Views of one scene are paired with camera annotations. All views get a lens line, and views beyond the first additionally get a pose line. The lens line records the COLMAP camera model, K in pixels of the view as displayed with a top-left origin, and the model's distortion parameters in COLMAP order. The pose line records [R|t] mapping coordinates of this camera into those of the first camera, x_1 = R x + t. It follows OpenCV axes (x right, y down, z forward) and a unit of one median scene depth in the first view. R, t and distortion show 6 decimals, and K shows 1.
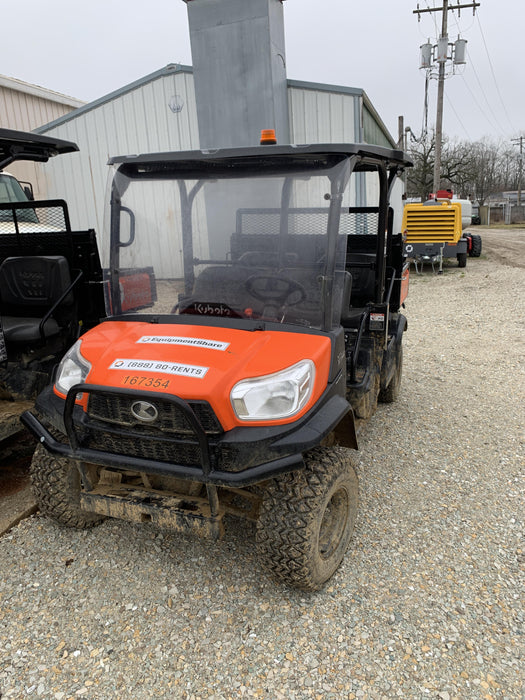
lens RADIAL K [[524.9, 0, 264.9], [0, 524.9, 350.0], [0, 0, 1]] dist [0.057080, -0.060044]
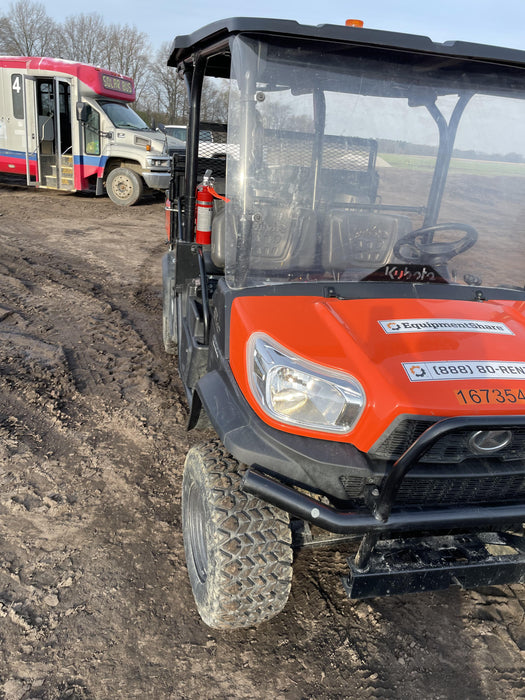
lens RADIAL K [[524.9, 0, 269.0], [0, 524.9, 345.1], [0, 0, 1]] dist [0.057080, -0.060044]
pose [[0.847347, -0.104411, 0.520673, -0.703515], [0.040482, 0.990328, 0.132710, -0.090276], [-0.529494, -0.091373, 0.843379, 0.518169]]
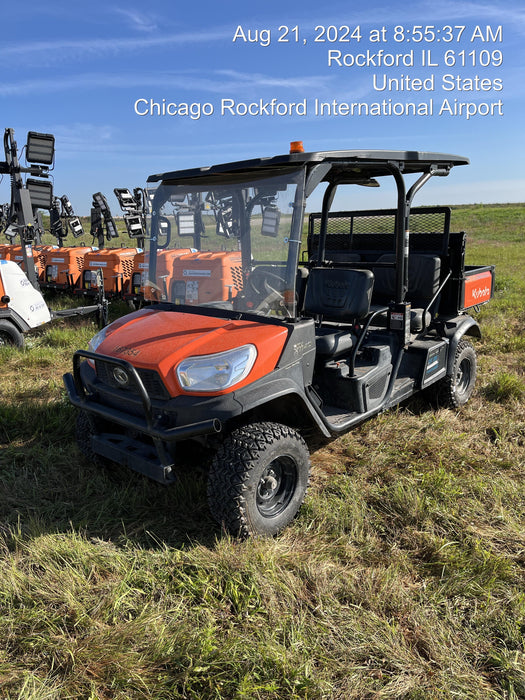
lens RADIAL K [[524.9, 0, 258.6], [0, 524.9, 349.7], [0, 0, 1]] dist [0.057080, -0.060044]
pose [[0.923573, 0.072989, -0.376411, 0.497853], [-0.071096, 0.997290, 0.018941, 0.002146], [0.376773, 0.009268, 0.926259, -0.060733]]
